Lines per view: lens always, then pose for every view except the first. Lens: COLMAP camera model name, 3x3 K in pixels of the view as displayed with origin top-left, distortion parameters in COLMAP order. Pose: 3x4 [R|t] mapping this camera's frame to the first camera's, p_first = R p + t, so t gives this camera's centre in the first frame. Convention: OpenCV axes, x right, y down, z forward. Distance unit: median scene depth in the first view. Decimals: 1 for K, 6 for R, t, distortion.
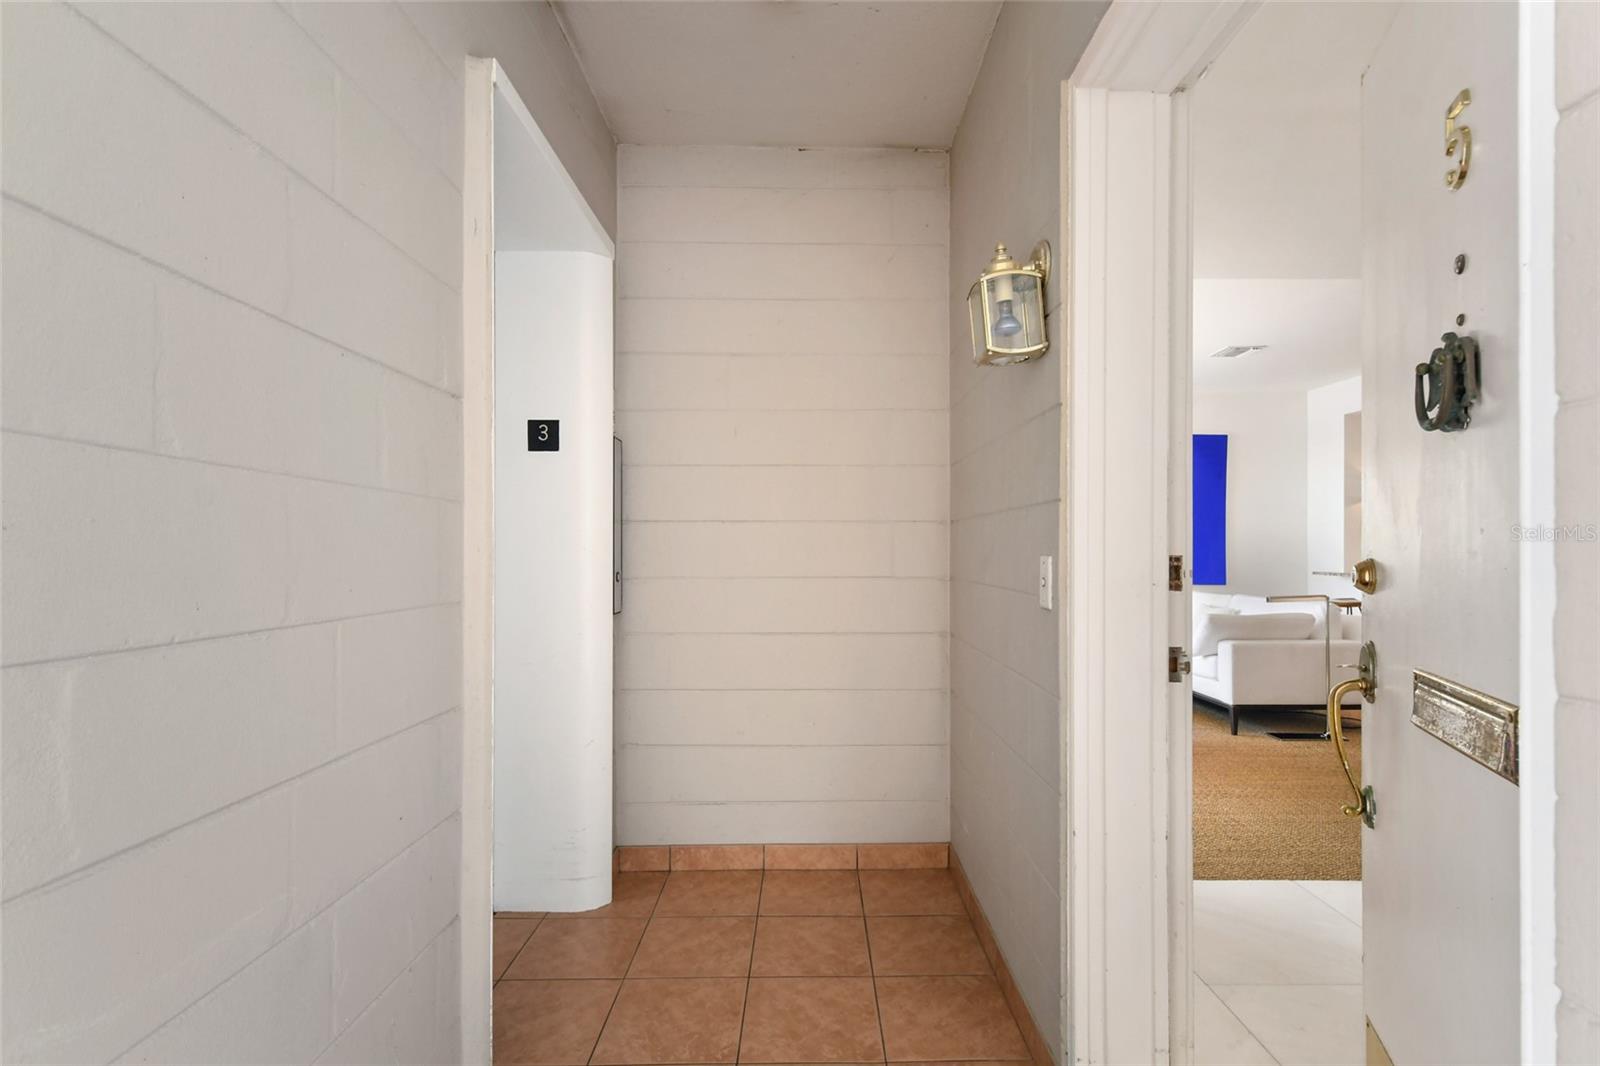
lens RADIAL K [[741.9, 0, 799.4], [0, 741.9, 540.8], [0, 0, 1]] dist [-0.000160, -0.000024]
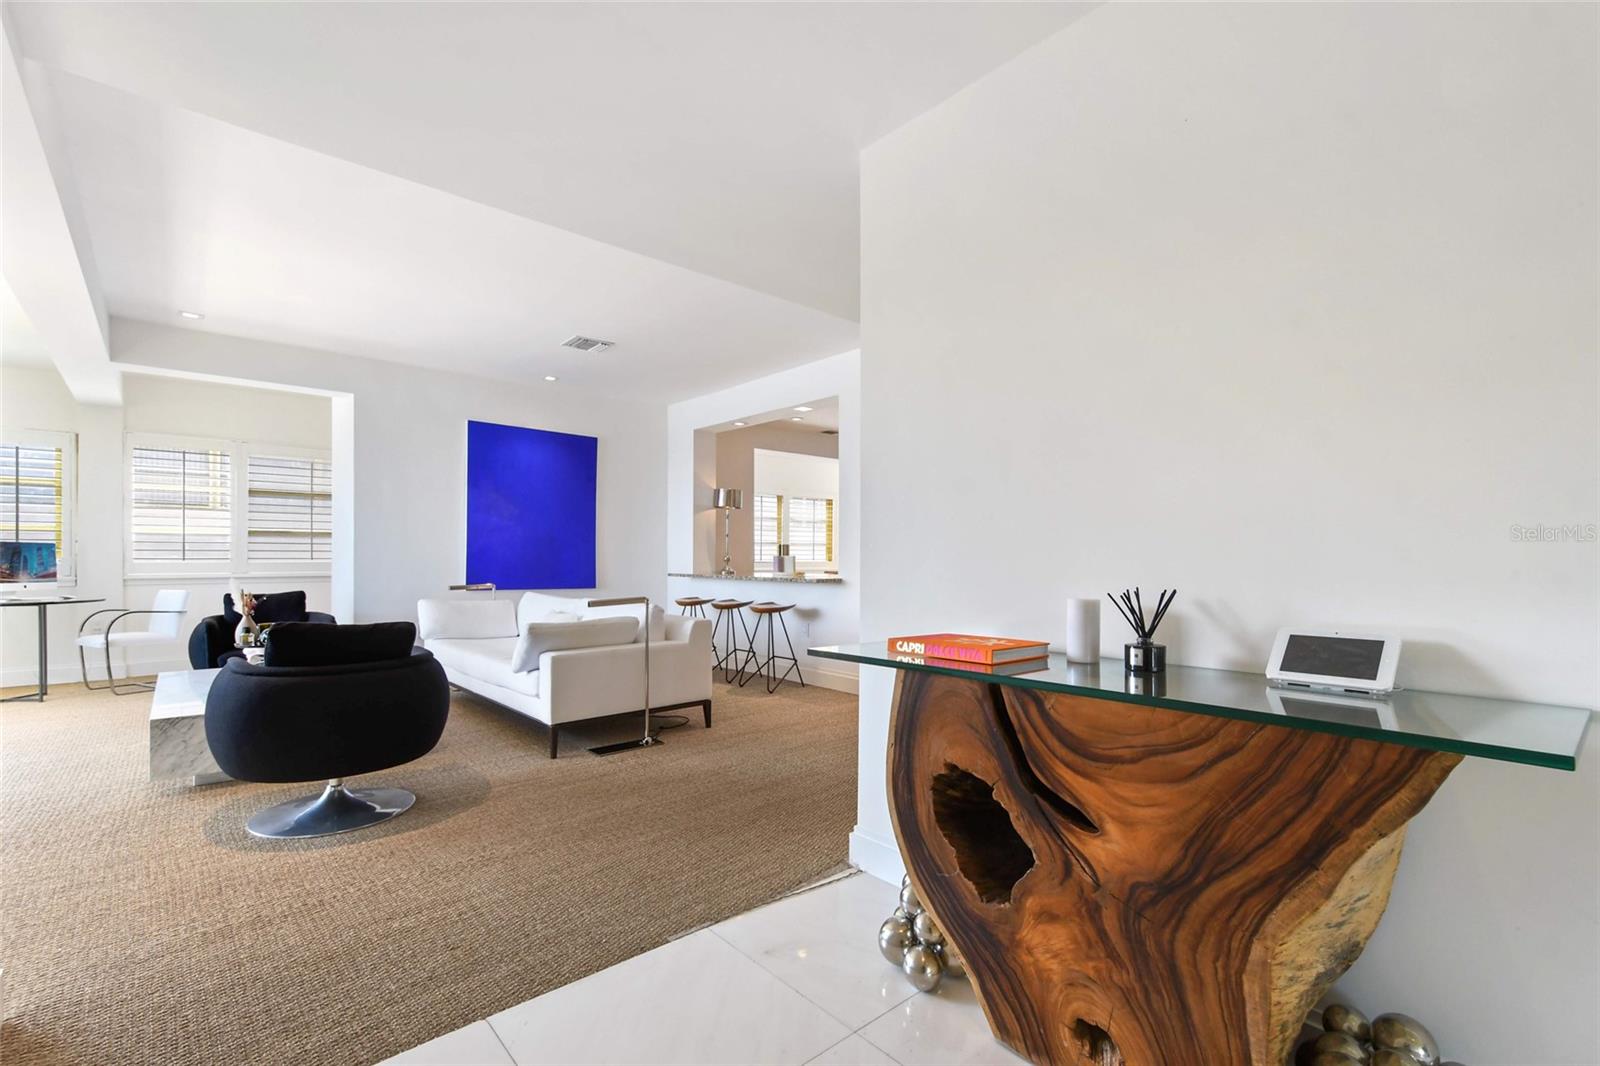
lens RADIAL K [[714.2, 0, 792.4], [0, 714.2, 542.6], [0, 0, 1]] dist [-0.002788, -0.001388]
pose [[0.753169, 0.011750, 0.657723, 0.235938], [-0.006147, 0.999923, -0.010824, 0.011341], [-0.657799, 0.004109, 0.753182, 0.168142]]
